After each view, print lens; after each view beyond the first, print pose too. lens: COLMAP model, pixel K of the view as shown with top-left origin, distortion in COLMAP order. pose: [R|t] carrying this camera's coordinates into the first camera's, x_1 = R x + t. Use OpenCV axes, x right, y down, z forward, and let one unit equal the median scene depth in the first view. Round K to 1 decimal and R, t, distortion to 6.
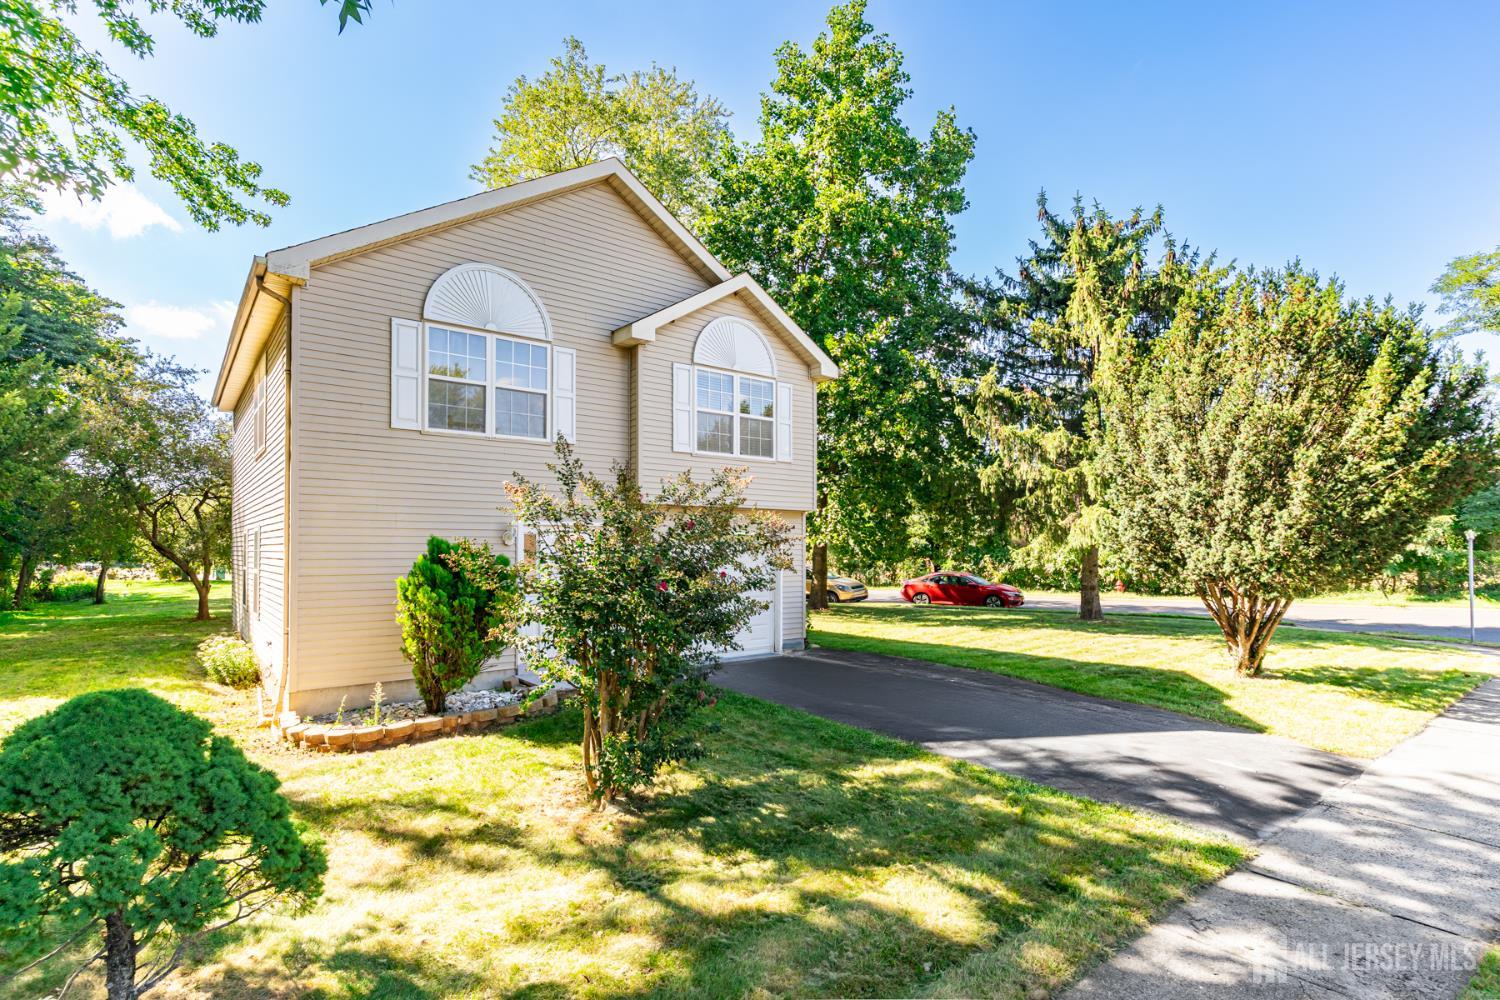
lens RADIAL K [[736.4, 0, 744.6], [0, 736.4, 490.0], [0, 0, 1]] dist [0.192455, 0.000025]
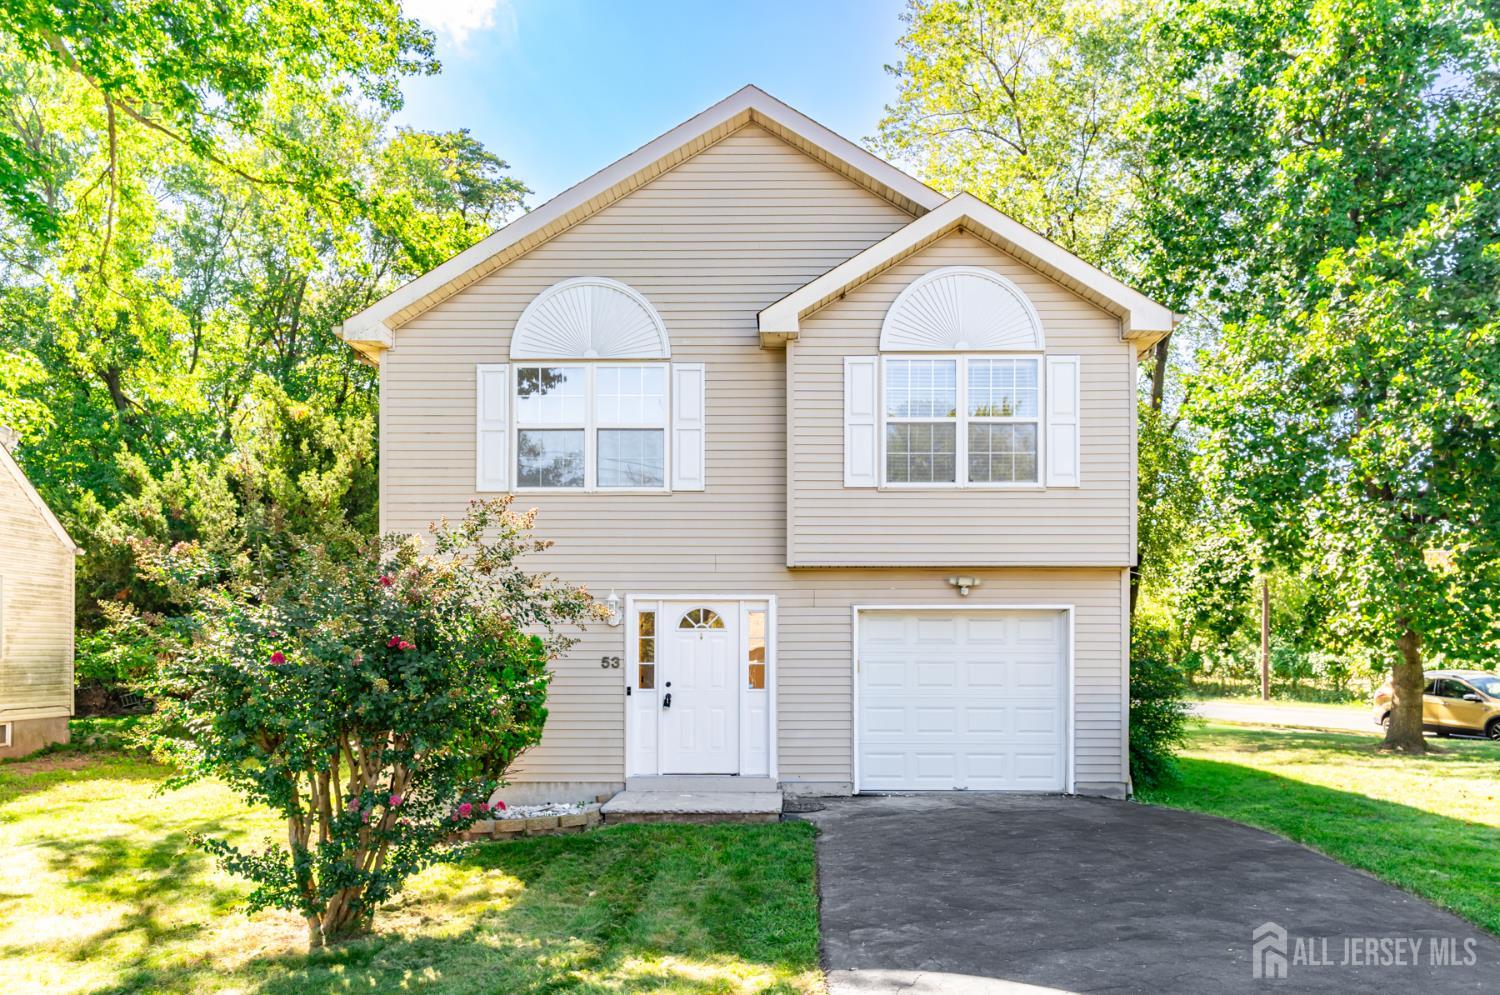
lens RADIAL K [[964.1, 0, 750.9], [0, 964.1, 632.8], [0, 0, 1]] dist [0.031800, 0.001138]
pose [[0.791539, 0.004974, -0.611099, 0.335604], [0.044247, 0.996876, 0.065426, 0.017850], [0.609515, -0.078826, 0.788846, 0.194448]]
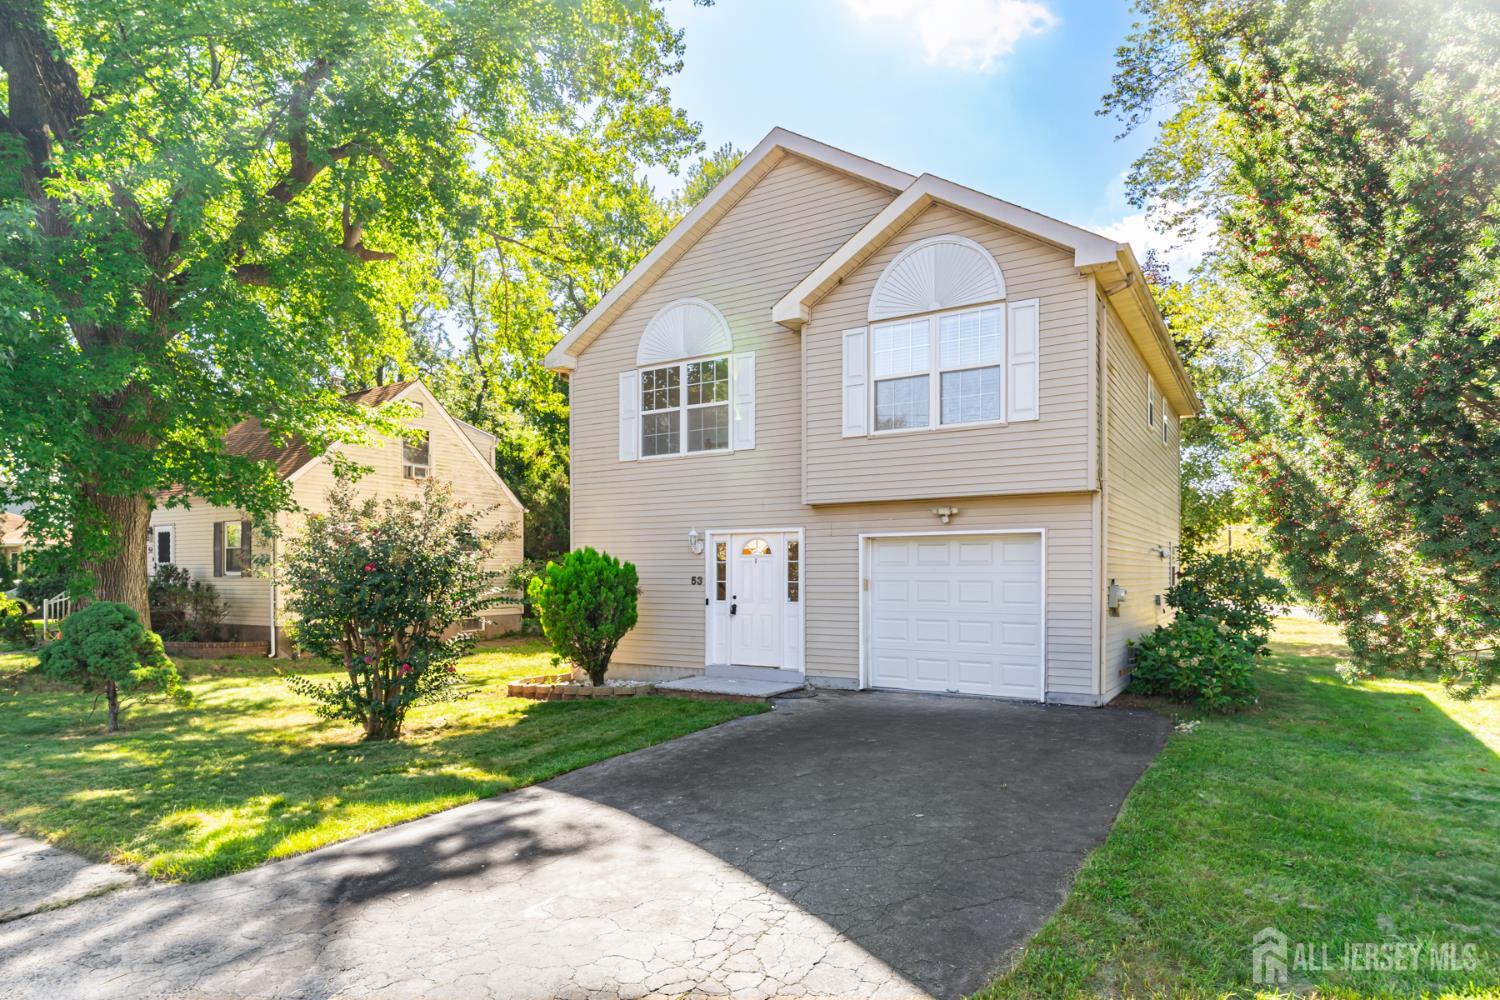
lens RADIAL K [[876.0, 0, 746.9], [0, 876.0, 558.8], [0, 0, 1]] dist [0.089641, 0.000133]
pose [[0.361327, 0.003802, -0.932432, 1.782256], [0.087126, 0.995479, 0.037821, 0.077287], [0.928360, -0.094905, 0.359362, 1.230366]]
